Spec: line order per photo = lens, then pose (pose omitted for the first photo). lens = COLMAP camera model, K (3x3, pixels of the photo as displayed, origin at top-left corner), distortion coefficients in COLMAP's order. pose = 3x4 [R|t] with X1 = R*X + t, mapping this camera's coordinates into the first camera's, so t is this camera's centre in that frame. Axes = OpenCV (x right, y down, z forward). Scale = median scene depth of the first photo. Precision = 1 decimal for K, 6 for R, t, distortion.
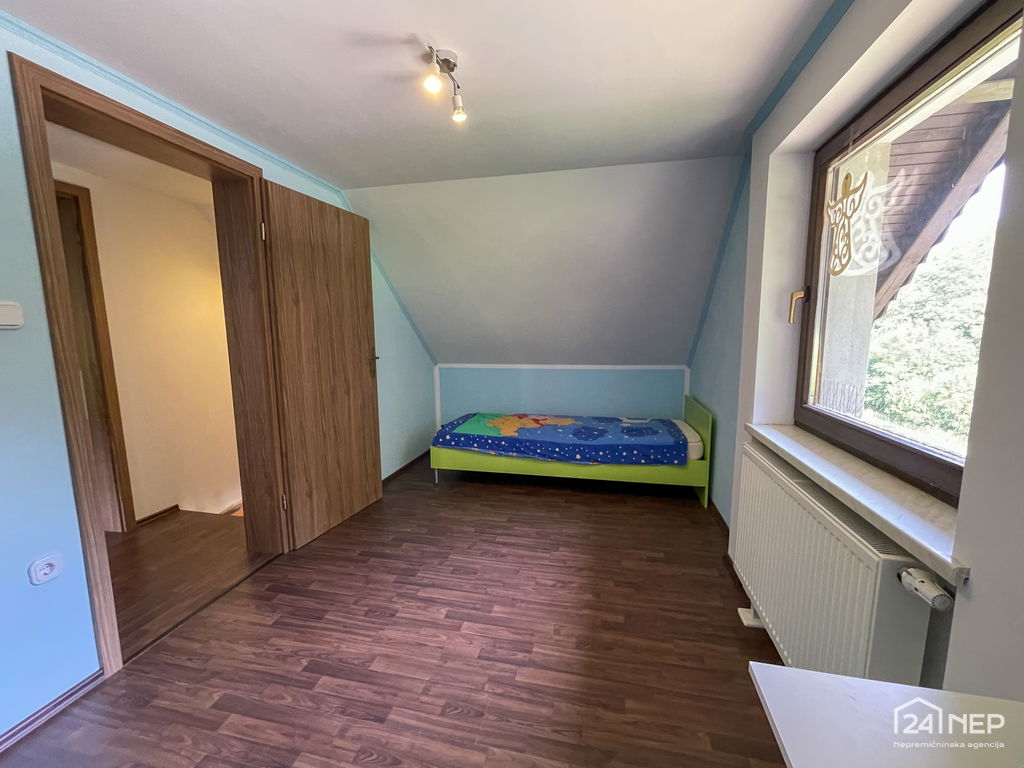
lens RADIAL K [[417.9, 0, 515.0], [0, 417.9, 388.4], [0, 0, 1]] dist [-0.002333, 0.000046]
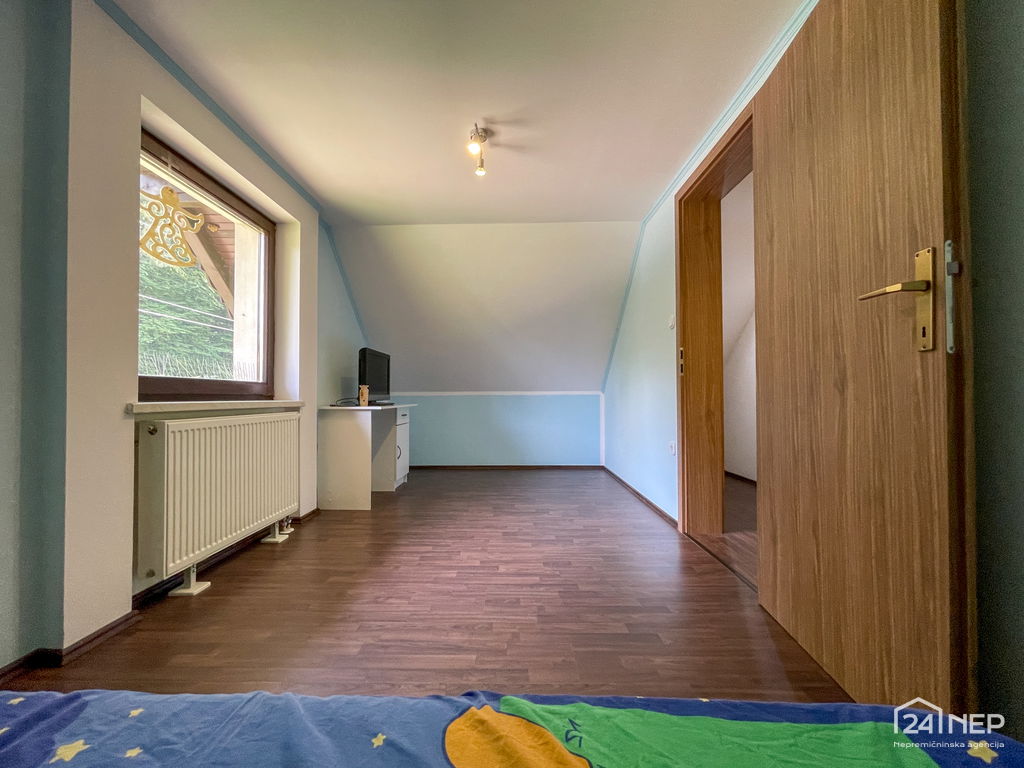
lens RADIAL K [[417.9, 0, 503.7], [0, 417.9, 388.5], [0, 0, 1]] dist [-0.002333, 0.000046]
pose [[-0.982379, 0.004624, -0.186841, 0.021999], [-0.016930, 0.993382, 0.113600, -0.043866], [0.186130, 0.114762, -0.975800, 1.913243]]
